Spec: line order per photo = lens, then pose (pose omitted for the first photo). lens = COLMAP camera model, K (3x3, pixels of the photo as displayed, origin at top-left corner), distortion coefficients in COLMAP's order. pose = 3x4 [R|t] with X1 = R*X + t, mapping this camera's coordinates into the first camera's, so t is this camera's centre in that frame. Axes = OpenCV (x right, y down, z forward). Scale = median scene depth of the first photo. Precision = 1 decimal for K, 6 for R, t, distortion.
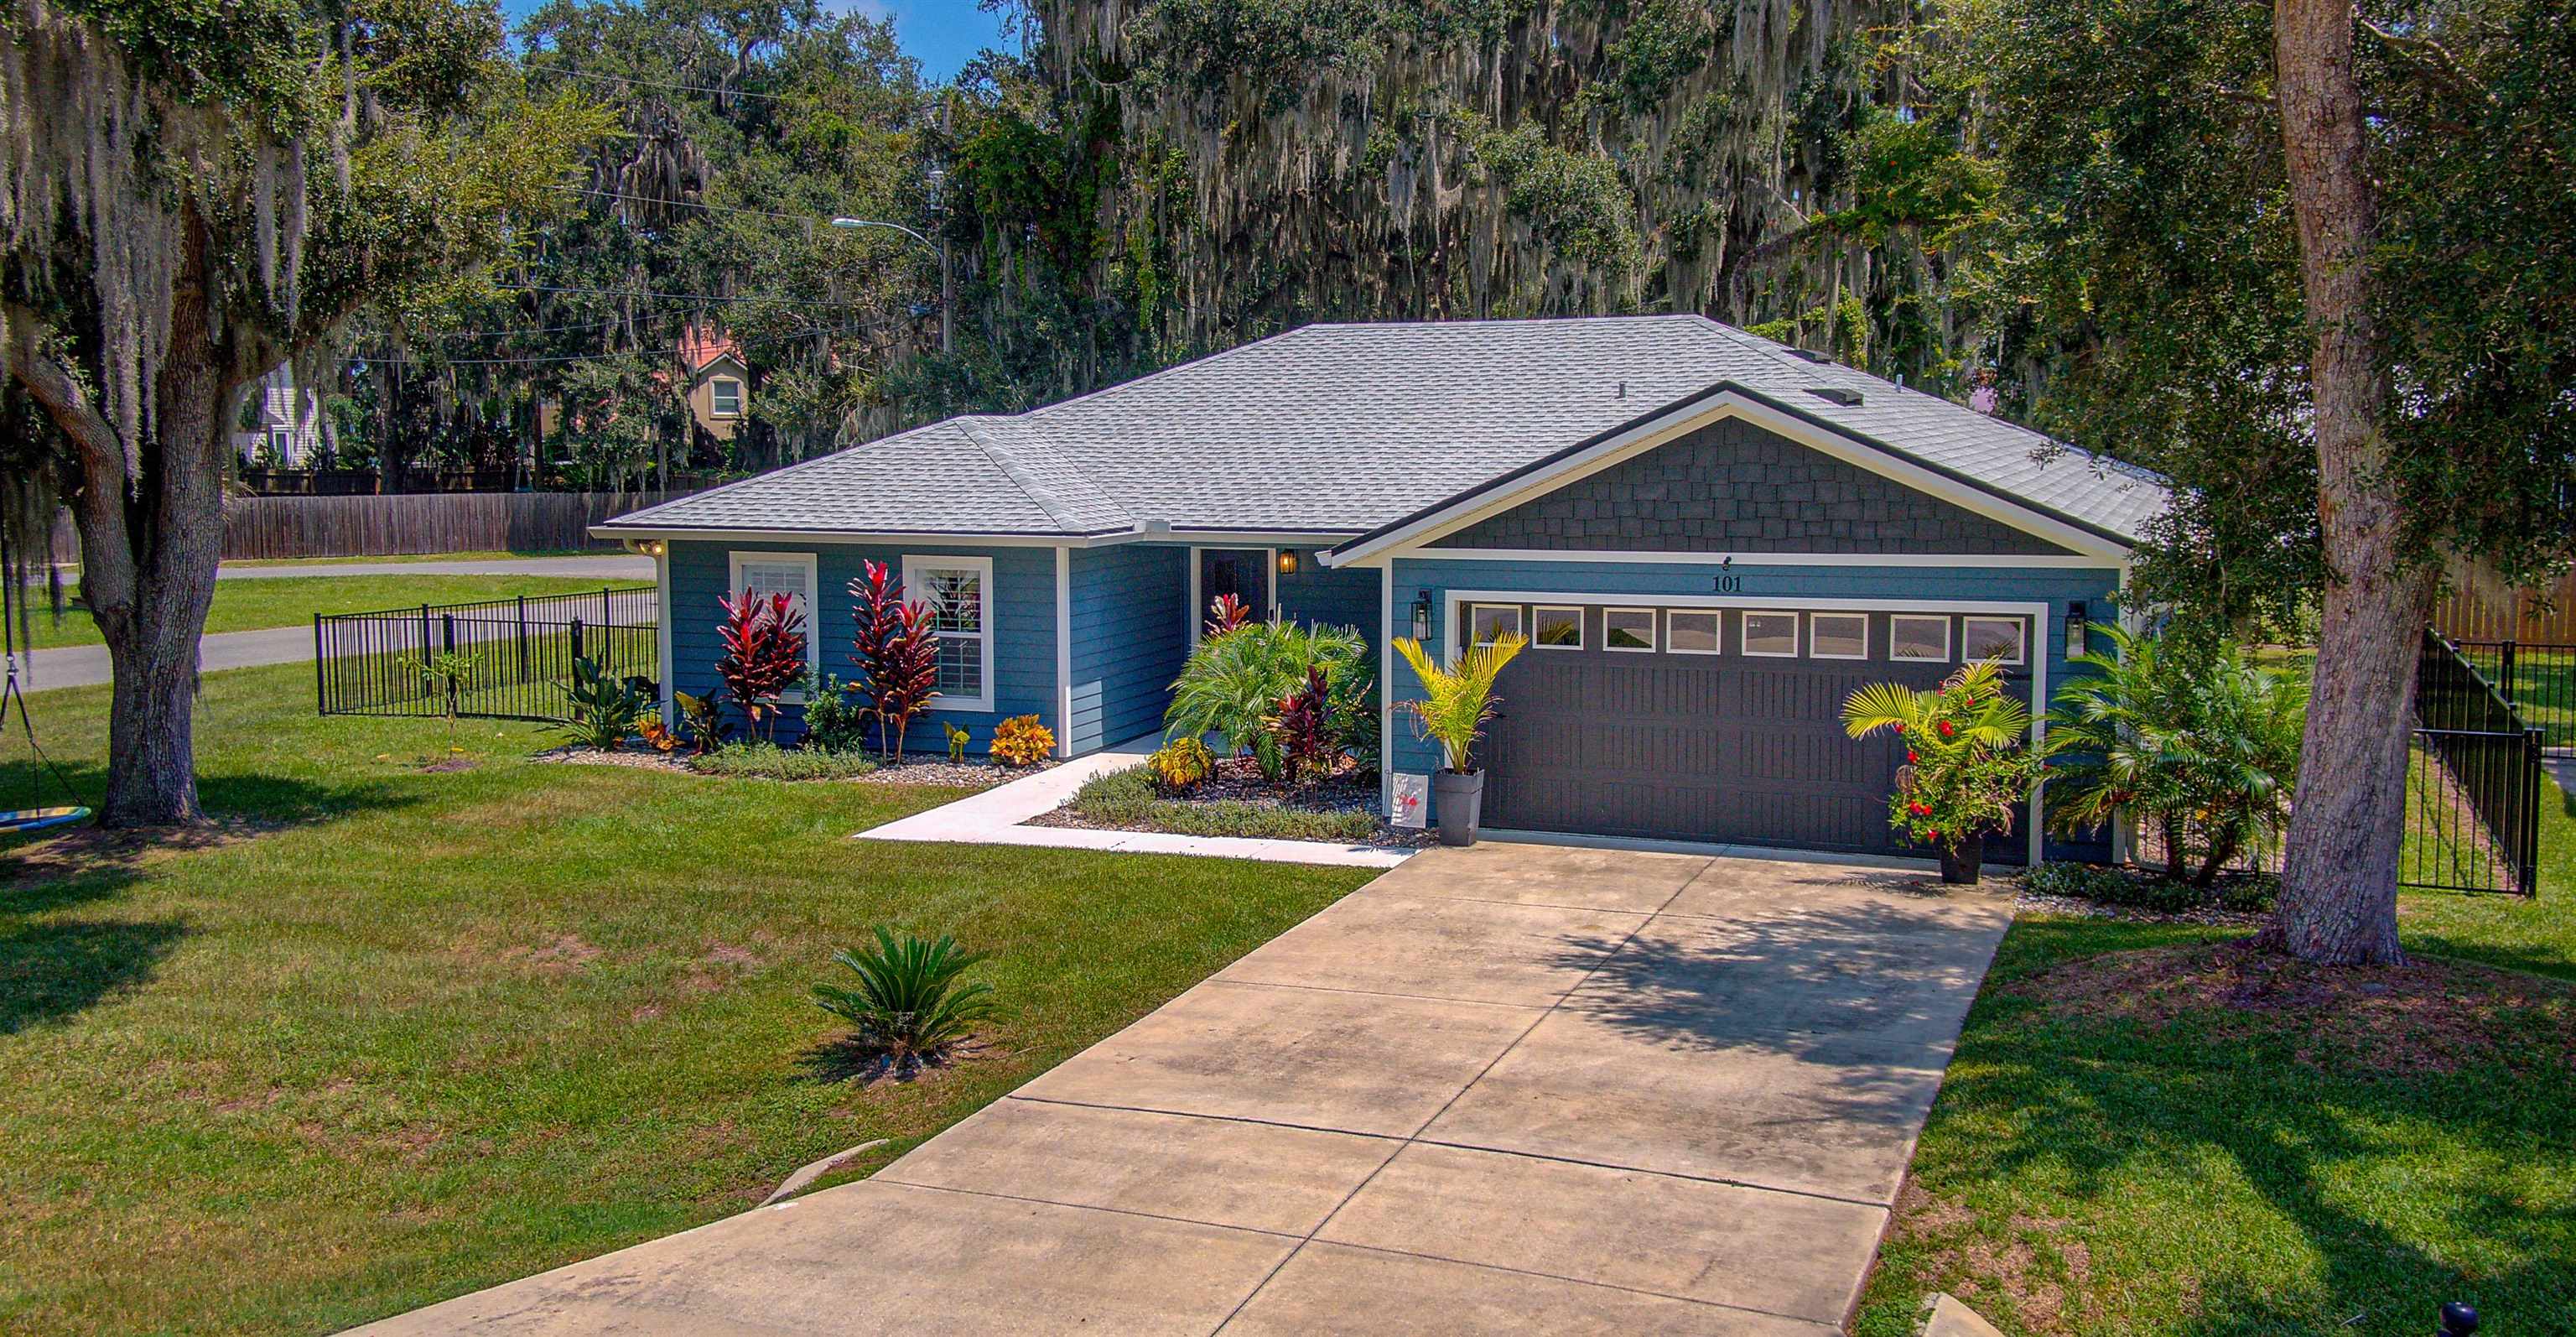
lens RADIAL K [[2376.6, 0, 1288.0], [0, 2376.6, 668.5], [0, 0, 1]] dist [0.276986, -0.006913]
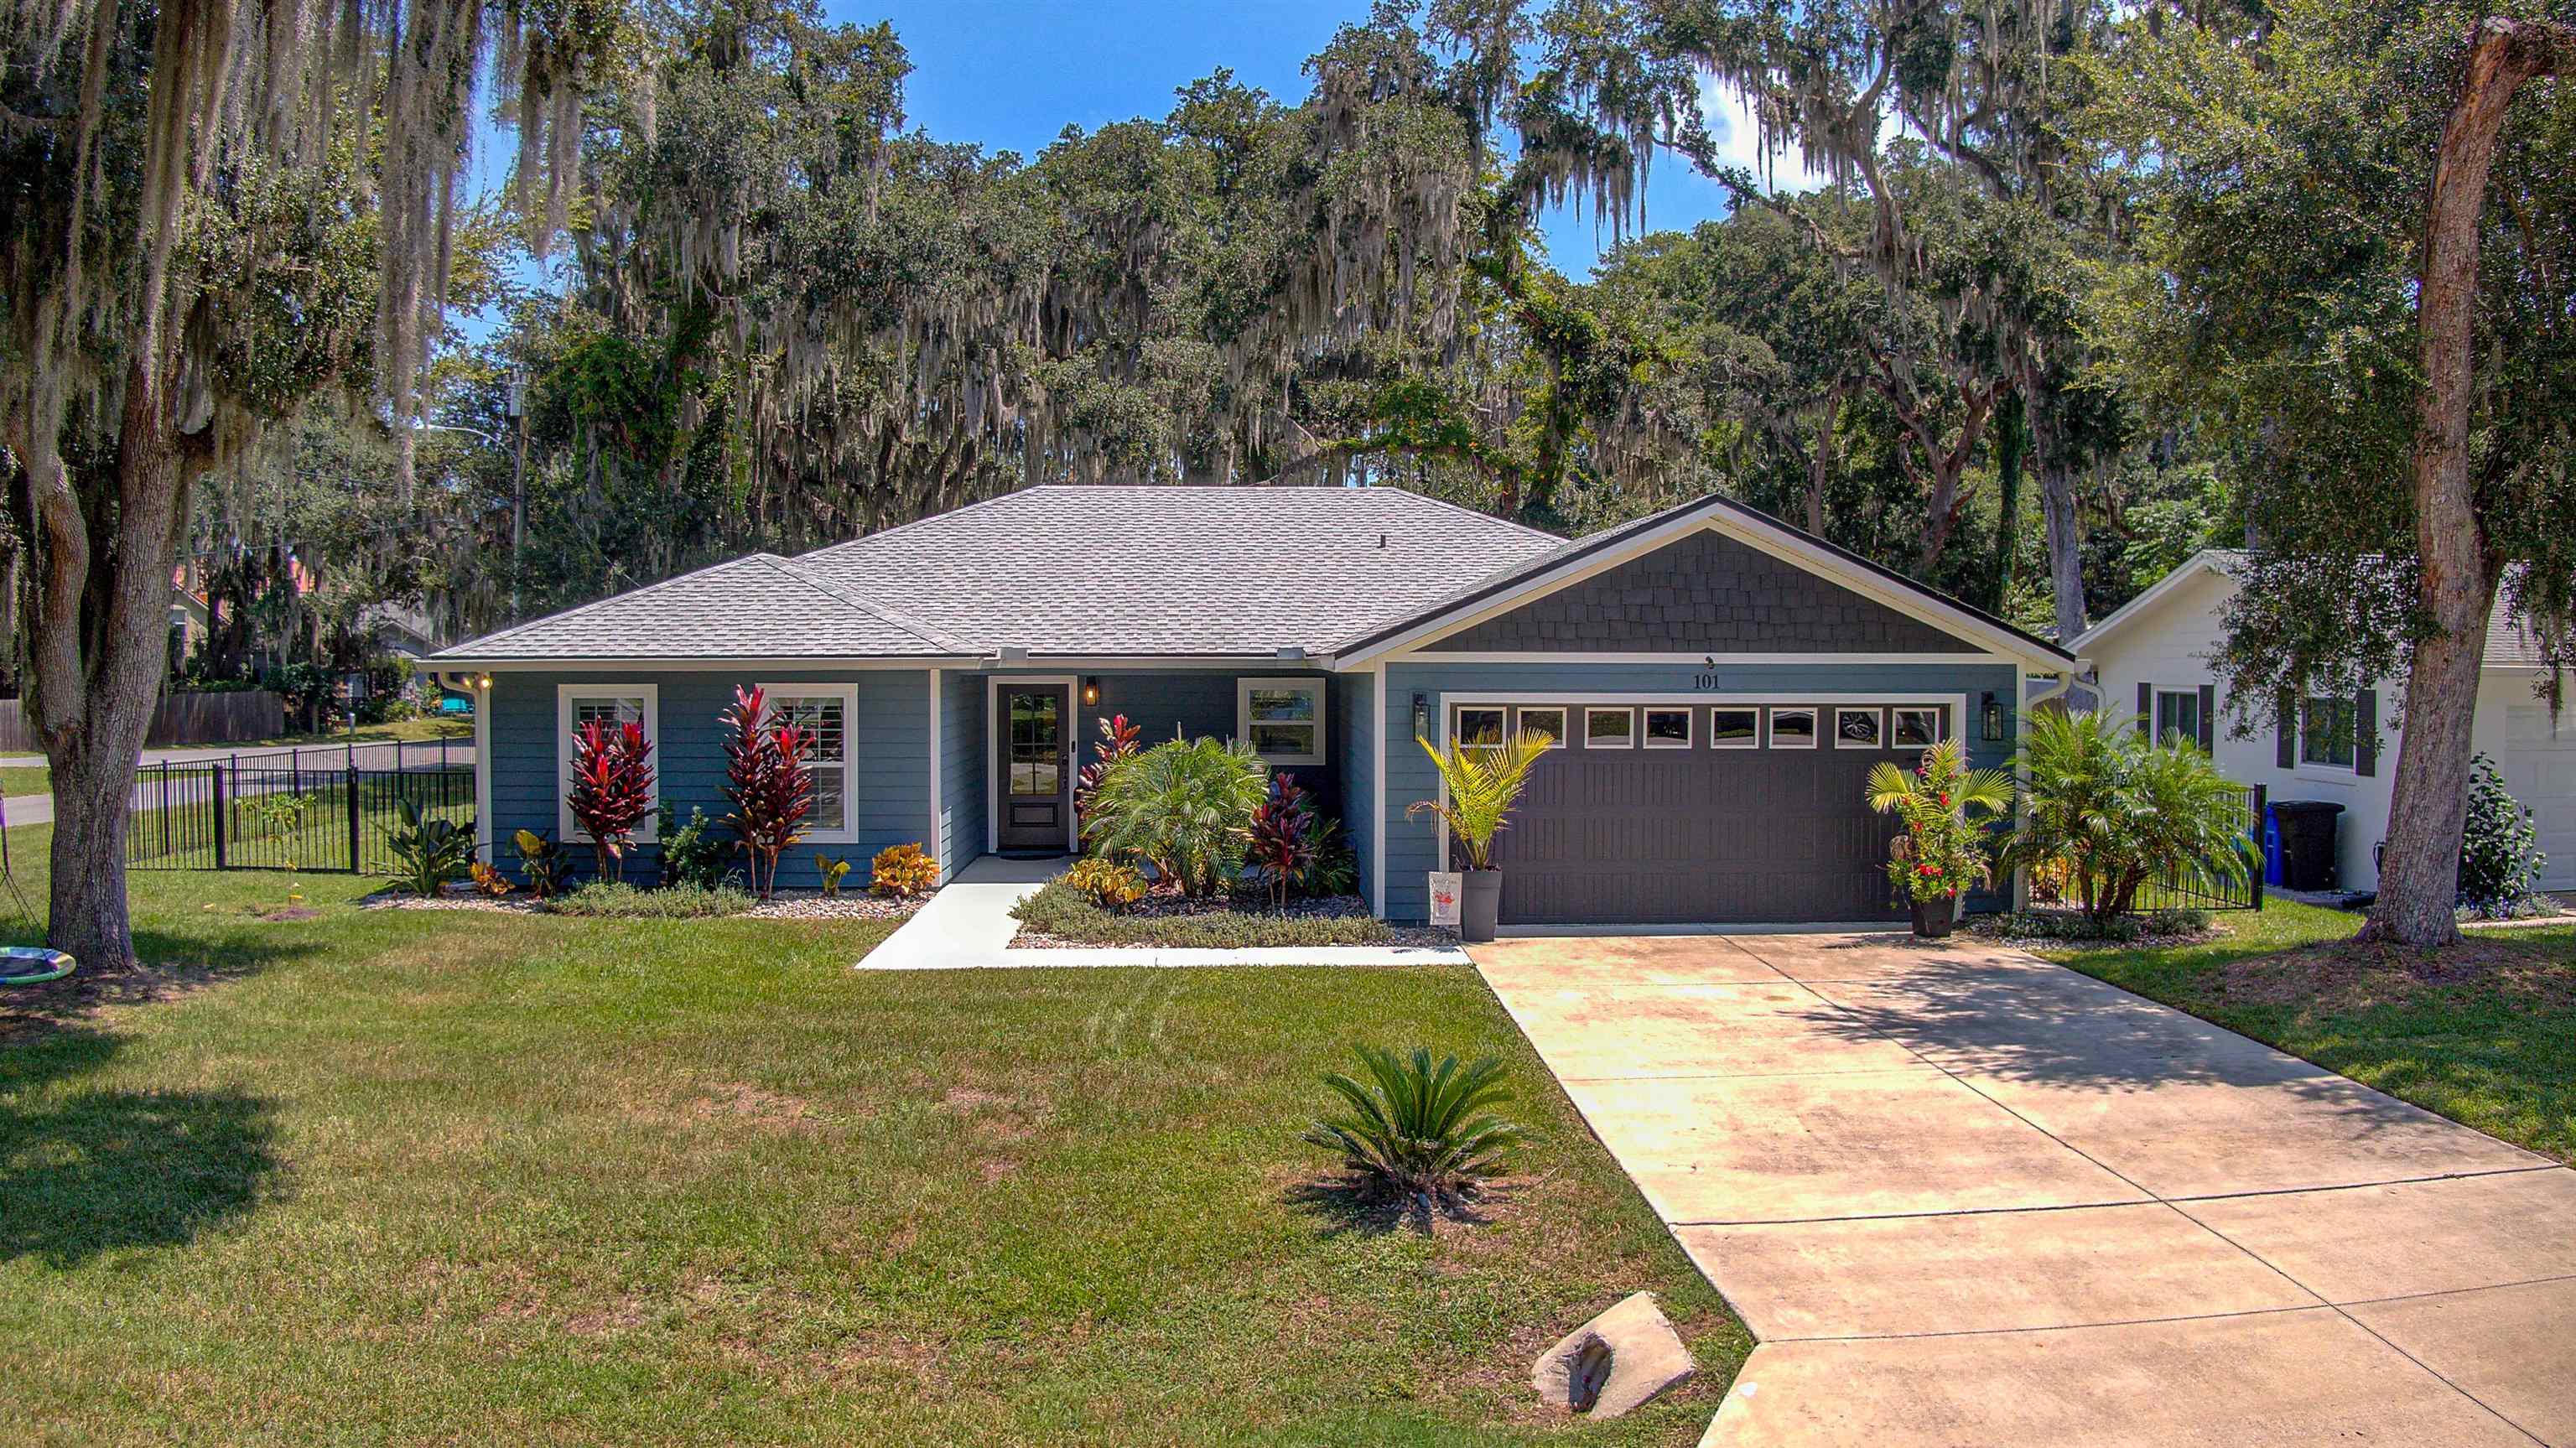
lens RADIAL K [[1839.9, 0, 1291.9], [0, 1839.9, 692.3], [0, 0, 1]] dist [-0.110552, -0.112342]
pose [[0.923656, -0.004096, 0.383200, -0.305079], [0.036902, 0.996247, -0.078298, 0.027142], [-0.381441, 0.086461, 0.920341, 0.305389]]
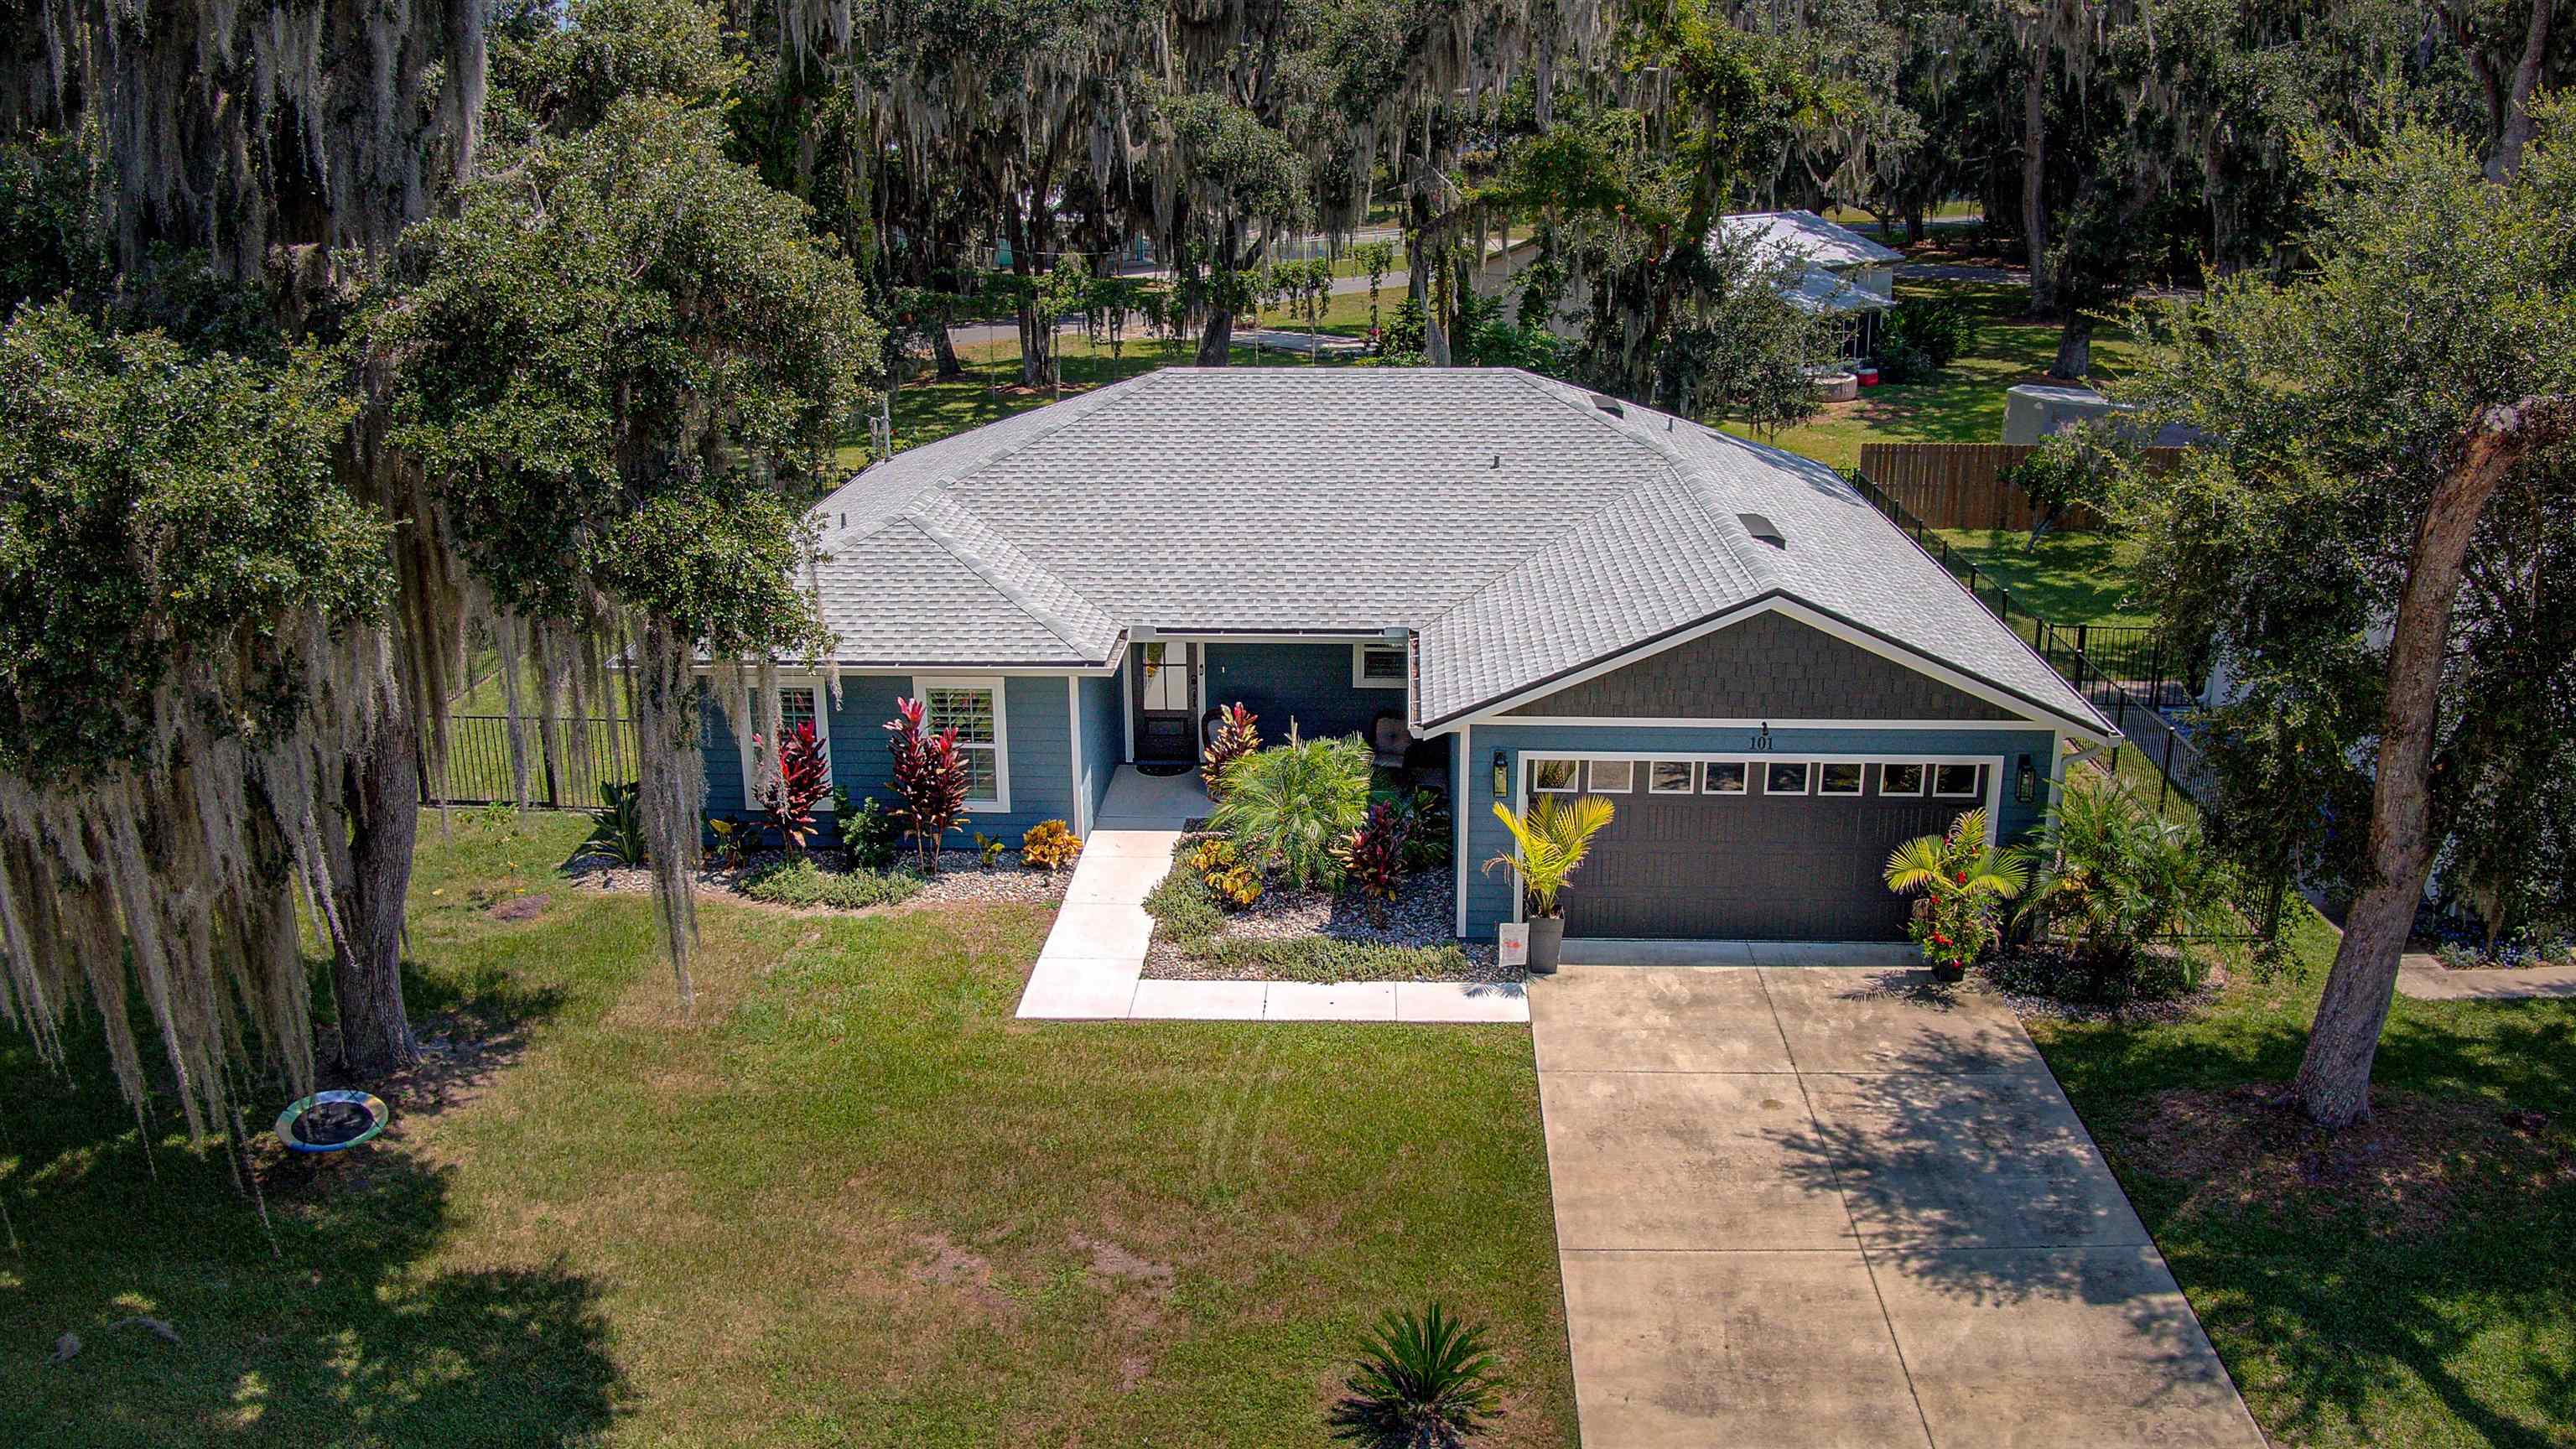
lens RADIAL K [[2009.7, 0, 1288.0], [0, 2009.7, 724.5], [0, 0, 1]] dist [-0.057356, -0.241578]
pose [[0.953770, -0.094202, 0.285391, -0.325470], [0.036134, 0.978661, 0.202278, -0.253348], [-0.298356, -0.182614, 0.936822, 0.130934]]
